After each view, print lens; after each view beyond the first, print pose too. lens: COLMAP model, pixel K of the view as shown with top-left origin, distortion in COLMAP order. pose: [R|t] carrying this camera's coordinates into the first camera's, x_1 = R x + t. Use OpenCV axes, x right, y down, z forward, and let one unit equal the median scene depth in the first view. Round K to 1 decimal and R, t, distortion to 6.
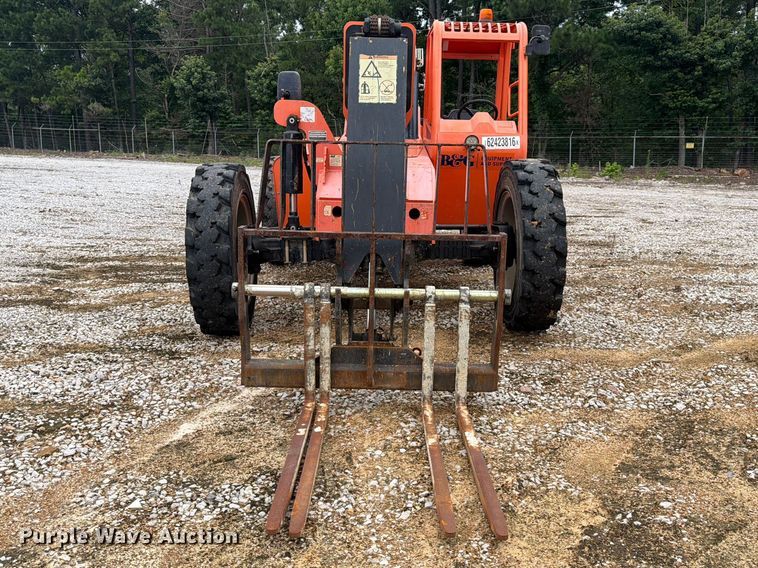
lens RADIAL K [[685.9, 0, 388.7], [0, 685.9, 269.5], [0, 0, 1]] dist [0.224913, -0.468981]
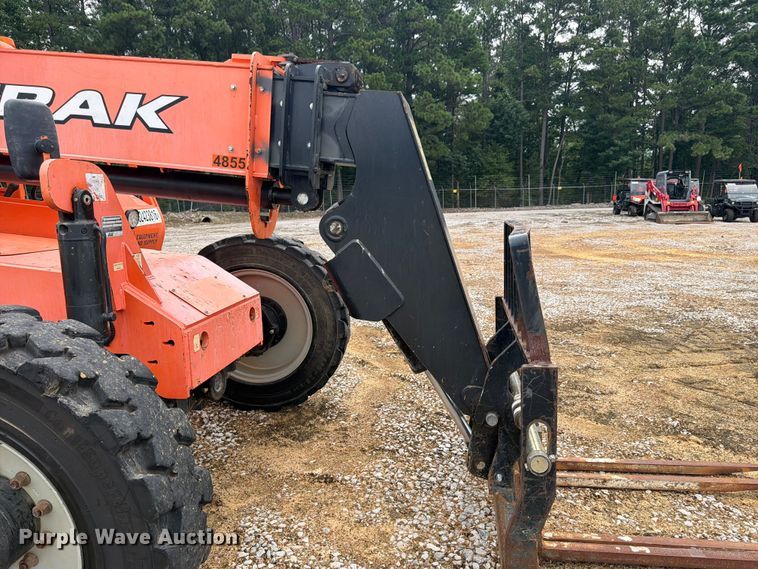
lens RADIAL K [[541.8, 0, 381.9], [0, 541.8, 283.2], [0, 0, 1]] dist [0.004830, 0.000517]
pose [[0.147231, -0.181123, 0.972377, -0.066097], [0.194933, 0.969123, 0.151002, -0.022524], [-0.969703, 0.167316, 0.177992, 0.095029]]
